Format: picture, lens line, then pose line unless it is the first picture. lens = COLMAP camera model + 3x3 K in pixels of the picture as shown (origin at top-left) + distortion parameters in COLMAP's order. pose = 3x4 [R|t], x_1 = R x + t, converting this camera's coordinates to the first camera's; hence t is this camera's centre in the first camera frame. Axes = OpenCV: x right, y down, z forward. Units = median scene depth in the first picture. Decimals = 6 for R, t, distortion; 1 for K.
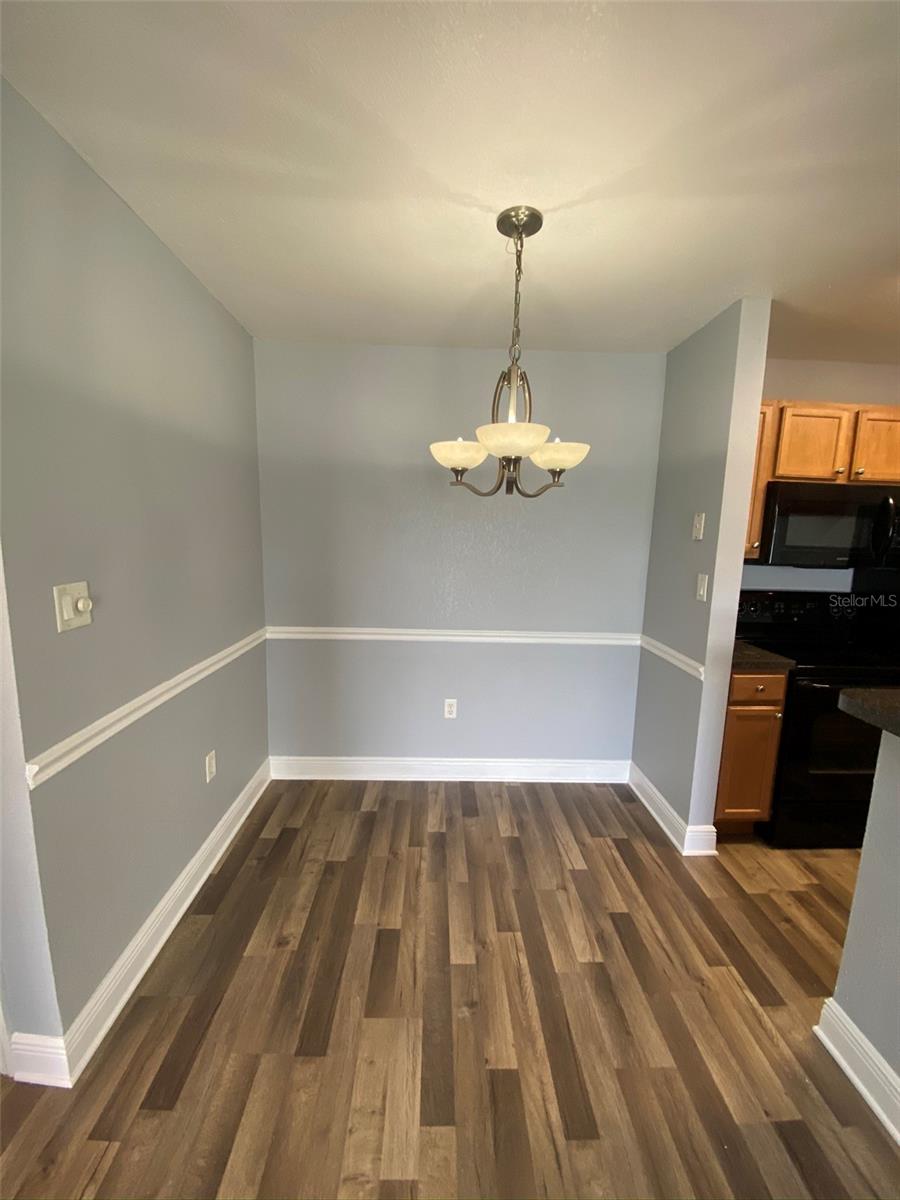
lens RADIAL K [[489.9, 0, 449.5], [0, 489.9, 606.4], [0, 0, 1]] dist [0.013939, -0.017665]
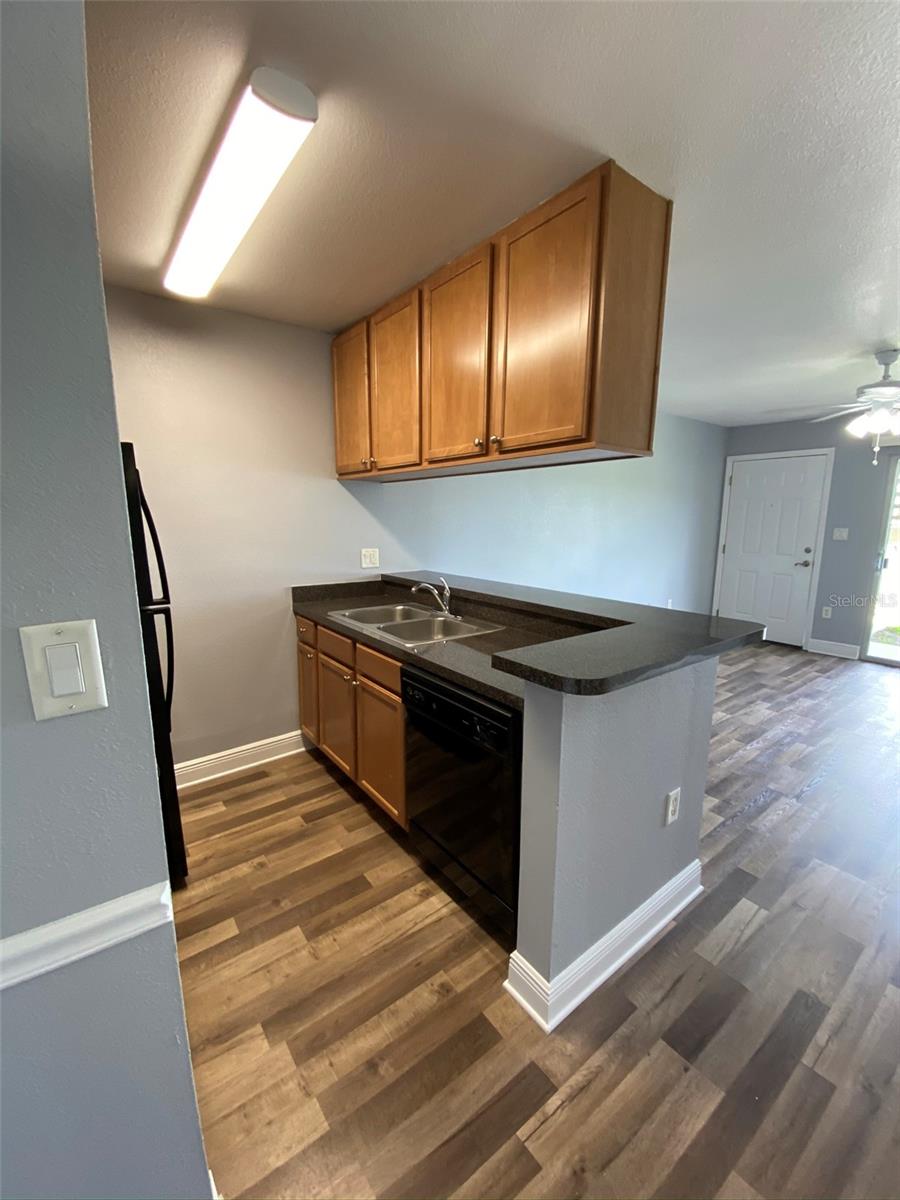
lens RADIAL K [[489.9, 0, 449.5], [0, 489.9, 606.4], [0, 0, 1]] dist [0.013939, -0.017665]
pose [[-0.580041, -0.171203, 0.796393, 0.165074], [0.115204, 0.950597, 0.288260, -0.122406], [-0.806400, 0.258950, -0.531661, 0.926476]]
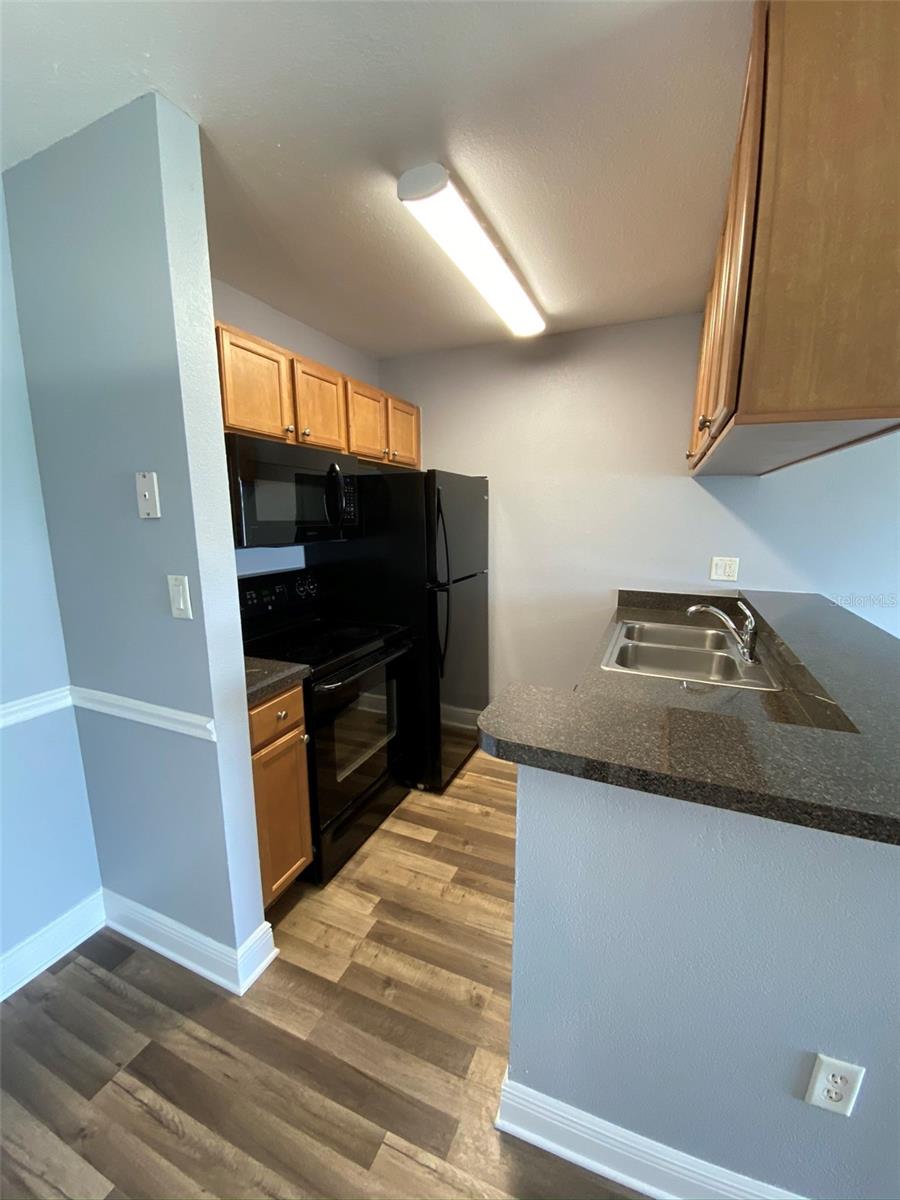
lens RADIAL K [[492.3, 0, 449.8], [0, 492.3, 602.8], [0, 0, 1]] dist [0.012609, -0.017385]
pose [[0.427270, -0.193973, 0.883071, 0.111636], [0.152773, 0.978160, 0.140941, -0.063682], [-0.891123, 0.074690, 0.447572, 0.412443]]
